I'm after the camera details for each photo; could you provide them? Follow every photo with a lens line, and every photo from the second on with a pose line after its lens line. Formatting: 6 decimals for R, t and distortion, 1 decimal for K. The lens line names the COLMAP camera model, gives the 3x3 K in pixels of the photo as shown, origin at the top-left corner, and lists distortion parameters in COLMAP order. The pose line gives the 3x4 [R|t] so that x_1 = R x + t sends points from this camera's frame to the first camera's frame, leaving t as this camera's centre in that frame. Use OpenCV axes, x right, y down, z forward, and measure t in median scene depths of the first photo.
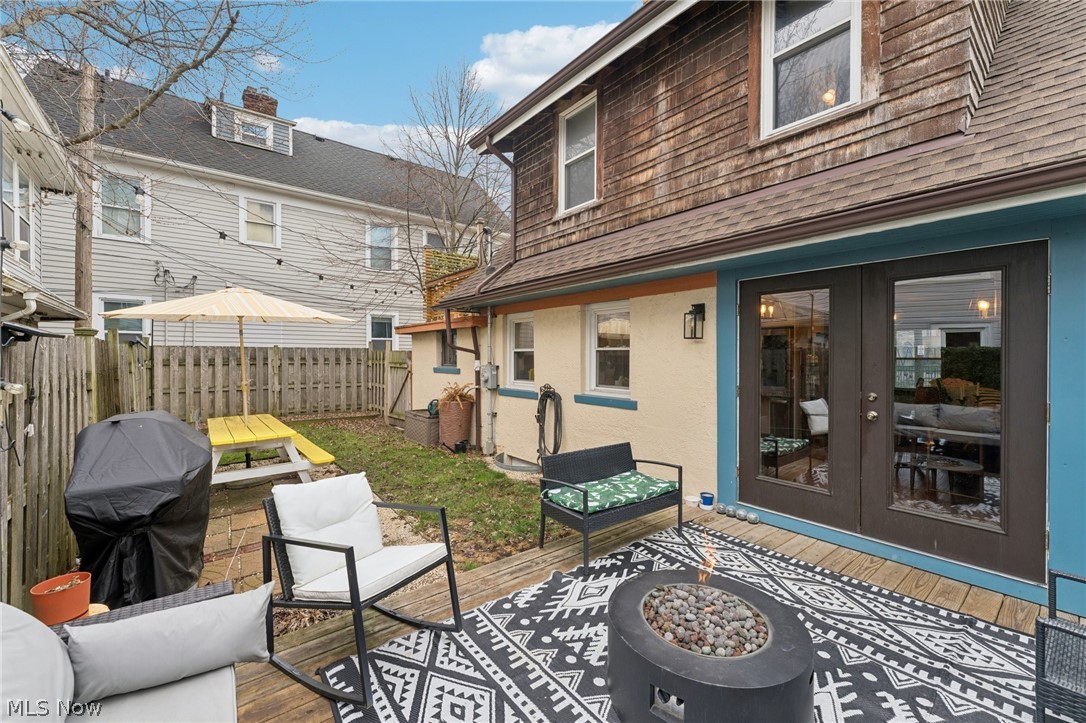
lens RADIAL K [[436.8, 0, 537.2], [0, 436.8, 359.4], [0, 0, 1]] dist [-0.001625, -0.000136]
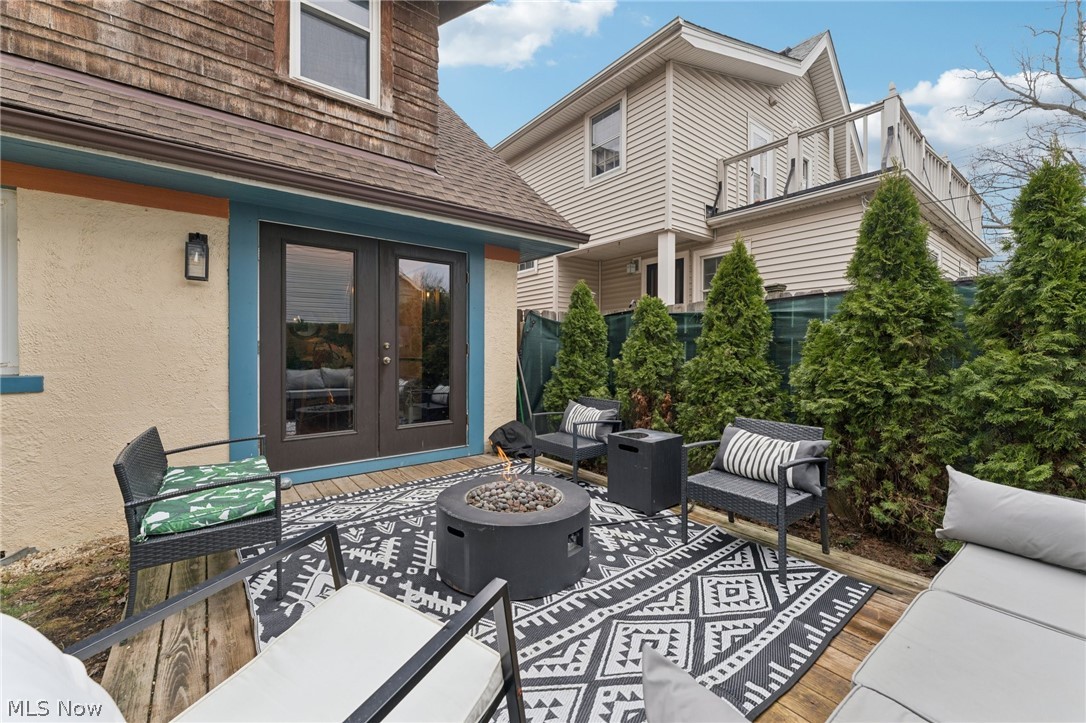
lens RADIAL K [[436.8, 0, 546.0], [0, 436.8, 356.0], [0, 0, 1]] dist [-0.001625, -0.000136]
pose [[0.000490, -0.013750, 0.999905, -0.381029], [0.007624, 0.999876, 0.013746, 0.076568], [-0.999971, 0.007617, 0.000594, 0.400392]]
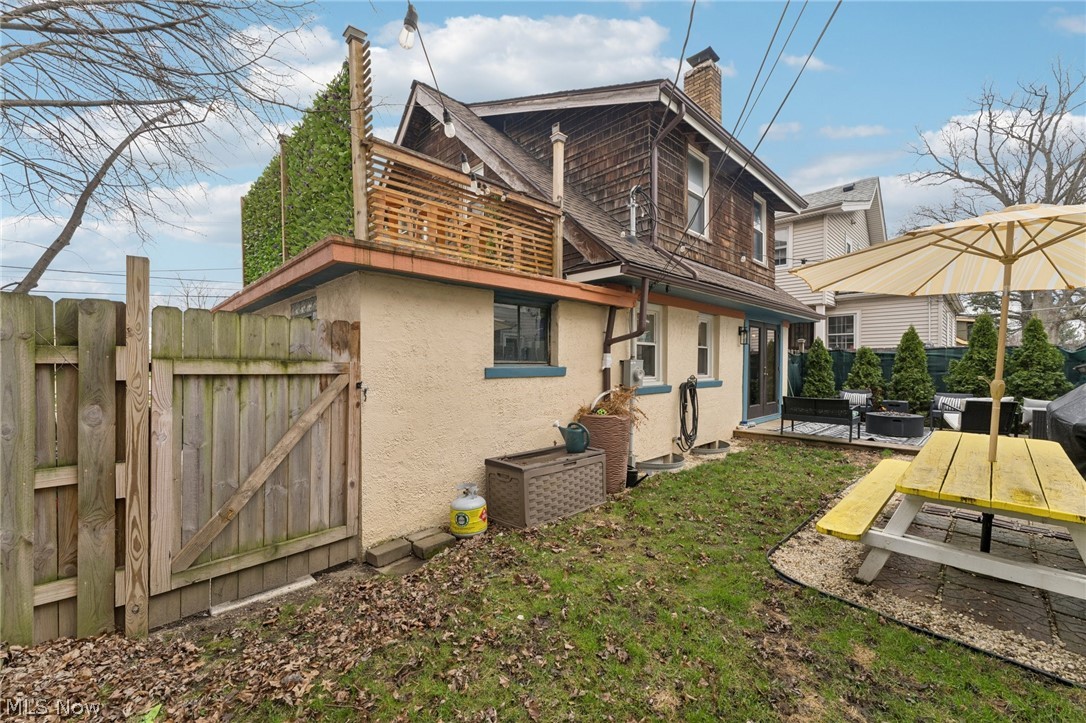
lens RADIAL K [[436.8, 0, 549.9], [0, 436.8, 372.6], [0, 0, 1]] dist [-0.001625, -0.000136]
pose [[-0.114165, -0.017974, 0.993299, -1.466769], [0.010661, 0.999757, 0.019316, 0.031780], [-0.993405, 0.012795, -0.113945, 2.057422]]
